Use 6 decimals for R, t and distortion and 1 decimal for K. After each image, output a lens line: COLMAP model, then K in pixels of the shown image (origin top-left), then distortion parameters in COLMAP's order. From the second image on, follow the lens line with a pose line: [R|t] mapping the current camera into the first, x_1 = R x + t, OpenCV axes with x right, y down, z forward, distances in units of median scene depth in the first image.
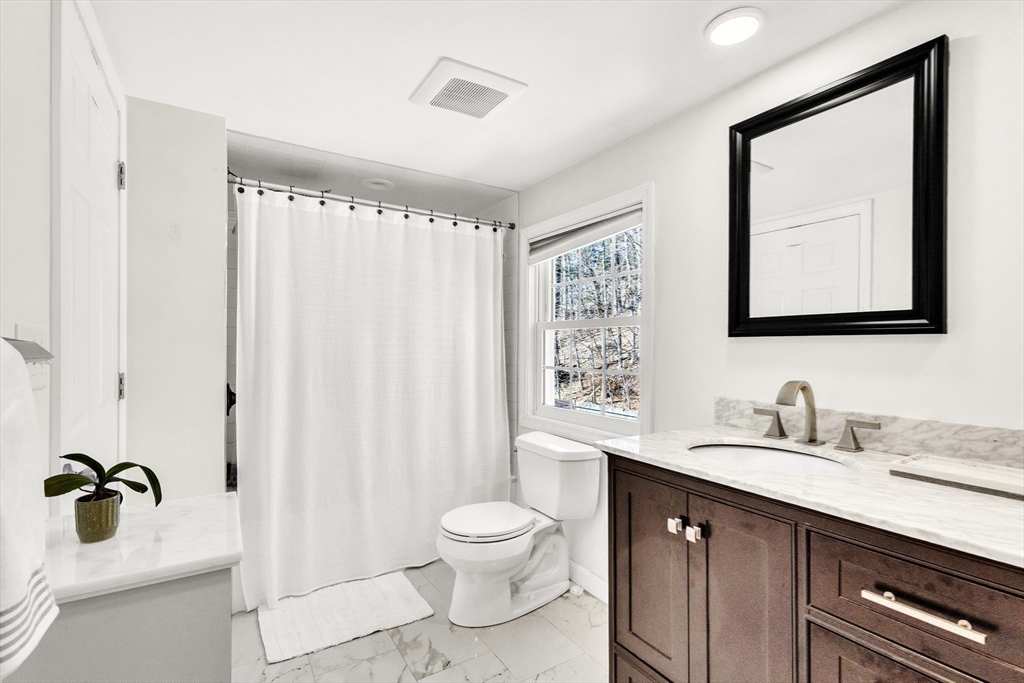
lens RADIAL K [[479.6, 0, 511.3], [0, 479.6, 340.6], [0, 0, 1]] dist [0.009209, -0.001286]
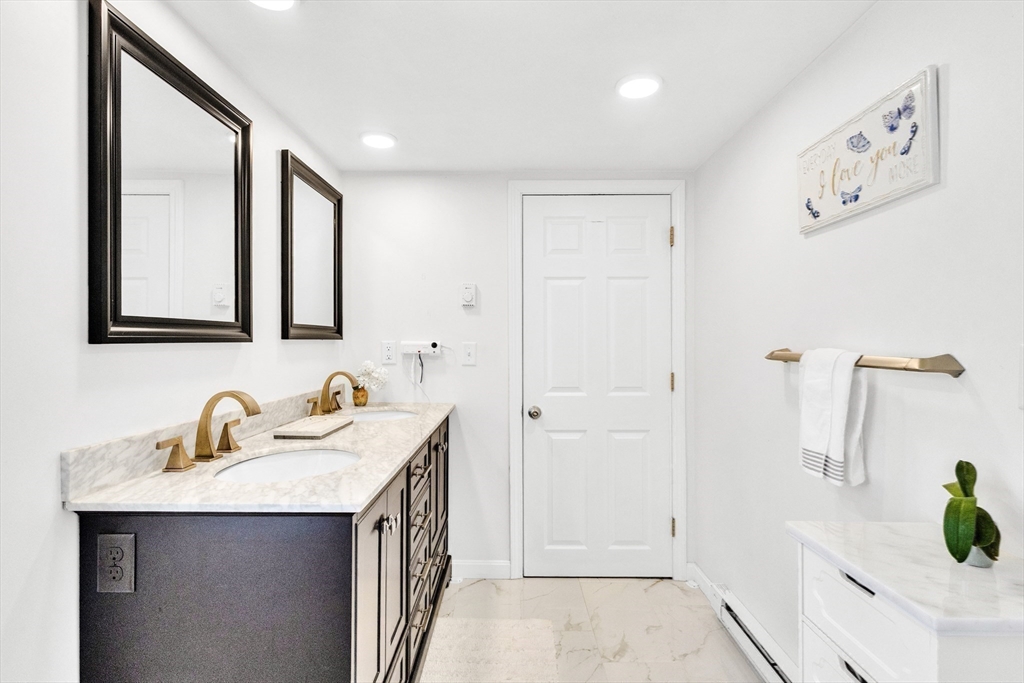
lens RADIAL K [[479.6, 0, 511.6], [0, 479.6, 340.9], [0, 0, 1]] dist [0.009209, -0.001286]
pose [[-0.845635, 0.009752, 0.533672, -0.318382], [0.010044, 0.999947, -0.002357, -0.004738], [-0.533667, 0.003367, -0.845688, 1.255202]]
